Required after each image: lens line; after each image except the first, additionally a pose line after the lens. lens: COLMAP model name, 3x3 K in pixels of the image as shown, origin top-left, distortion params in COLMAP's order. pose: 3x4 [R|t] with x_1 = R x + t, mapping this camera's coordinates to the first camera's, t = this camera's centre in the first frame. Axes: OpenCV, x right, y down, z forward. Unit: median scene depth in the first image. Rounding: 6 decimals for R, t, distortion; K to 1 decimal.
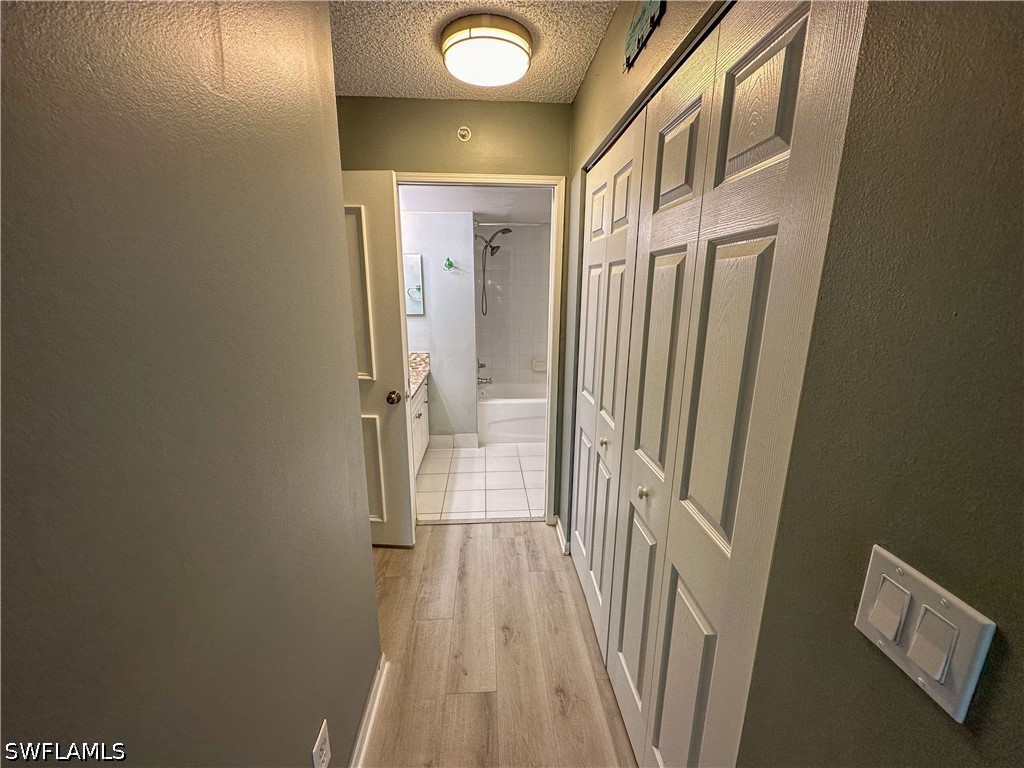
lens RADIAL K [[408.4, 0, 511.1], [0, 408.4, 384.0], [0, 0, 1]] dist [-0.002165, 0.000022]
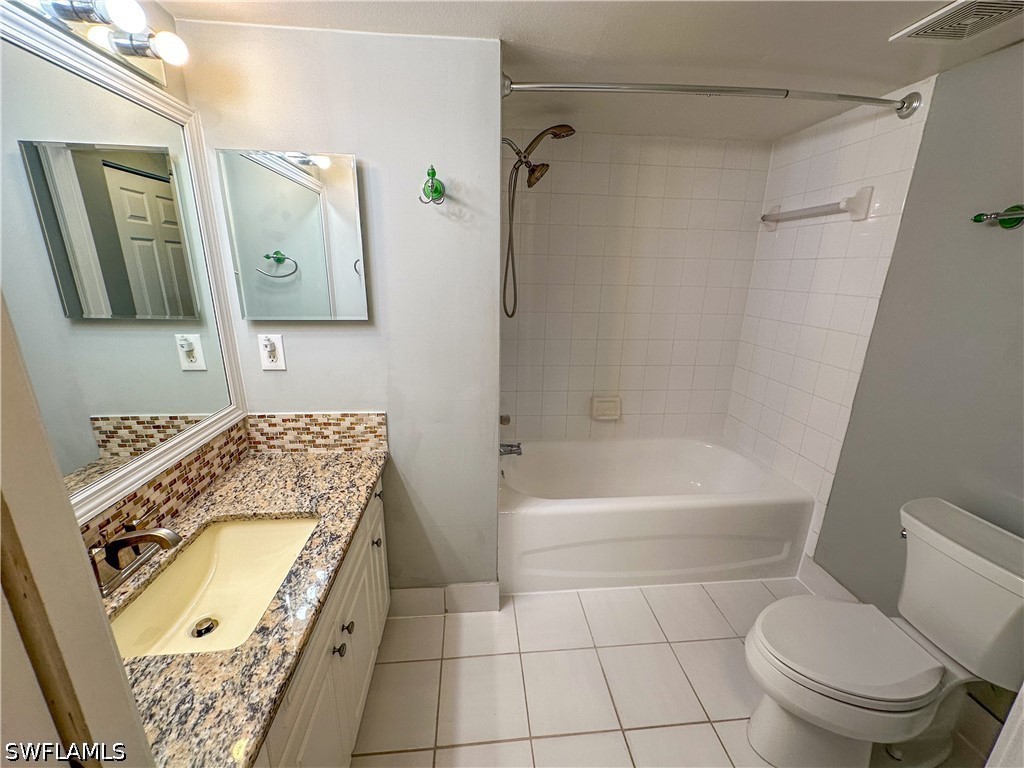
lens RADIAL K [[410.4, 0, 515.0], [0, 410.4, 379.4], [0, 0, 1]] dist [-0.001434, -0.000062]
pose [[0.999131, 0.007008, 0.041096, -0.084277], [-0.008643, 0.999173, 0.039737, -0.121349], [-0.040784, -0.040057, 0.998365, 0.556860]]
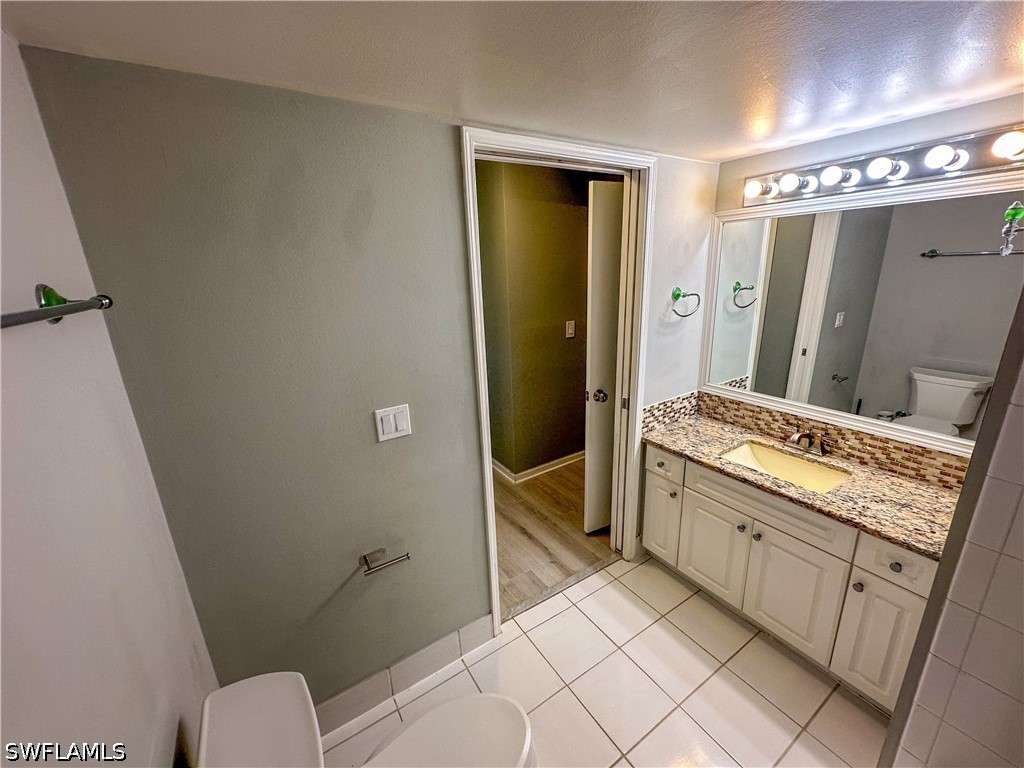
lens RADIAL K [[408.4, 0, 511.1], [0, 408.4, 384.0], [0, 0, 1]] dist [-0.002165, 0.000022]
pose [[-0.868964, 0.169116, -0.465082, 0.230004], [-0.076520, 0.882577, 0.463899, -0.273047], [0.488924, 0.438700, -0.753987, 0.971425]]
